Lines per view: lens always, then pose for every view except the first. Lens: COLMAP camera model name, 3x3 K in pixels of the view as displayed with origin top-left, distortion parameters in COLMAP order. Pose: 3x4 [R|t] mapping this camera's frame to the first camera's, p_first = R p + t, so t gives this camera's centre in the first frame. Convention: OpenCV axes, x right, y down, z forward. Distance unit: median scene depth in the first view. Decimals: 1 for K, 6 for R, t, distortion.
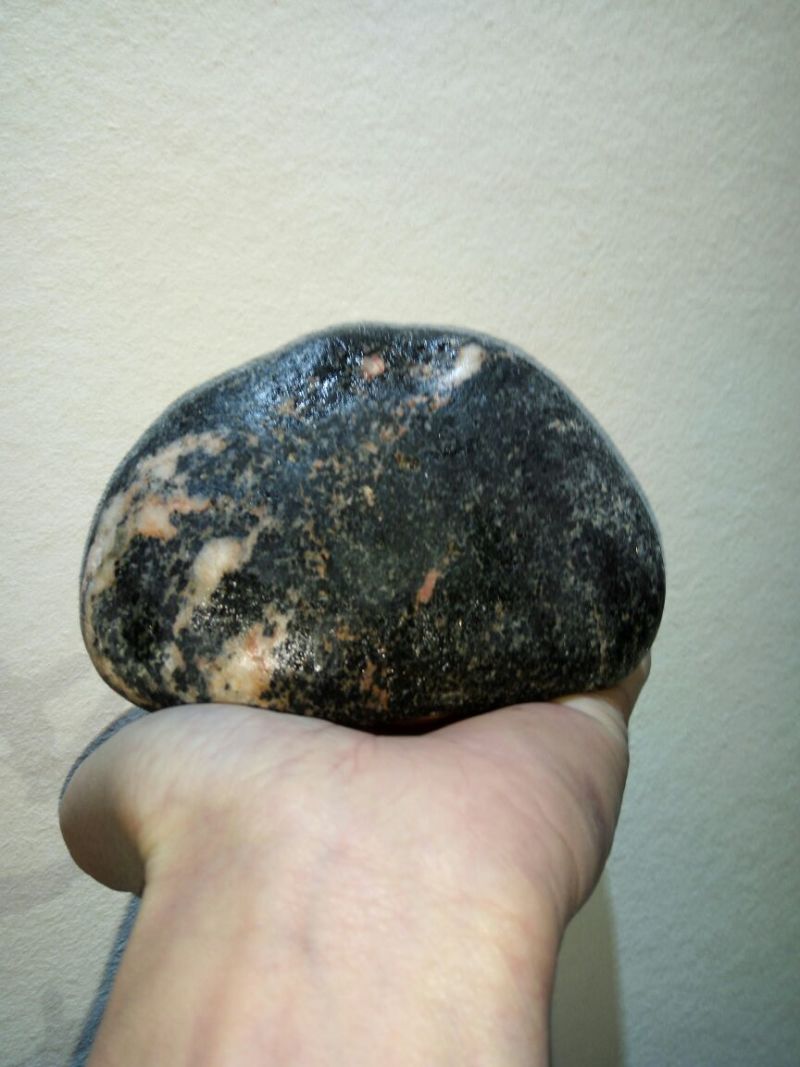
lens RADIAL K [[803.5, 0, 400.0], [0, 803.5, 533.5], [0, 0, 1]] dist [0.075345, -0.134028]
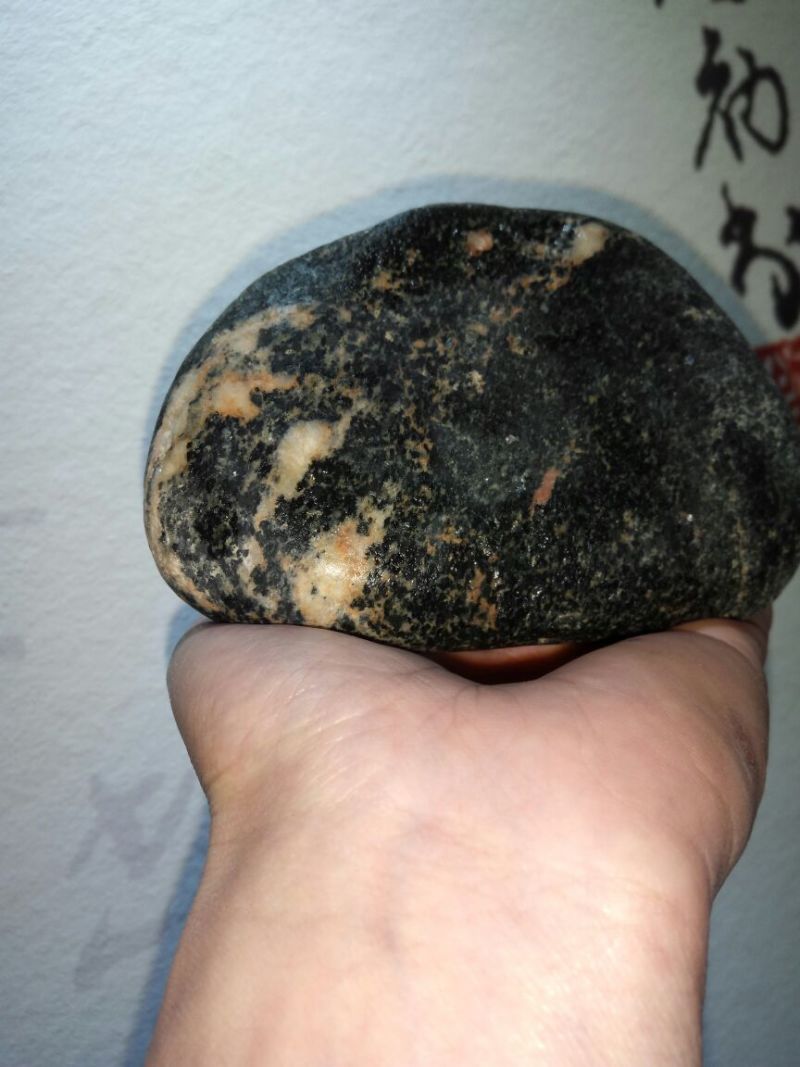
lens RADIAL K [[803.5, 0, 400.0], [0, 803.5, 533.5], [0, 0, 1]] dist [0.075345, -0.134028]
pose [[0.999298, 0.026598, -0.026390, -0.096245], [-0.026782, 0.999619, -0.006645, 0.124923], [0.026204, 0.007348, 0.999630, 0.140923]]
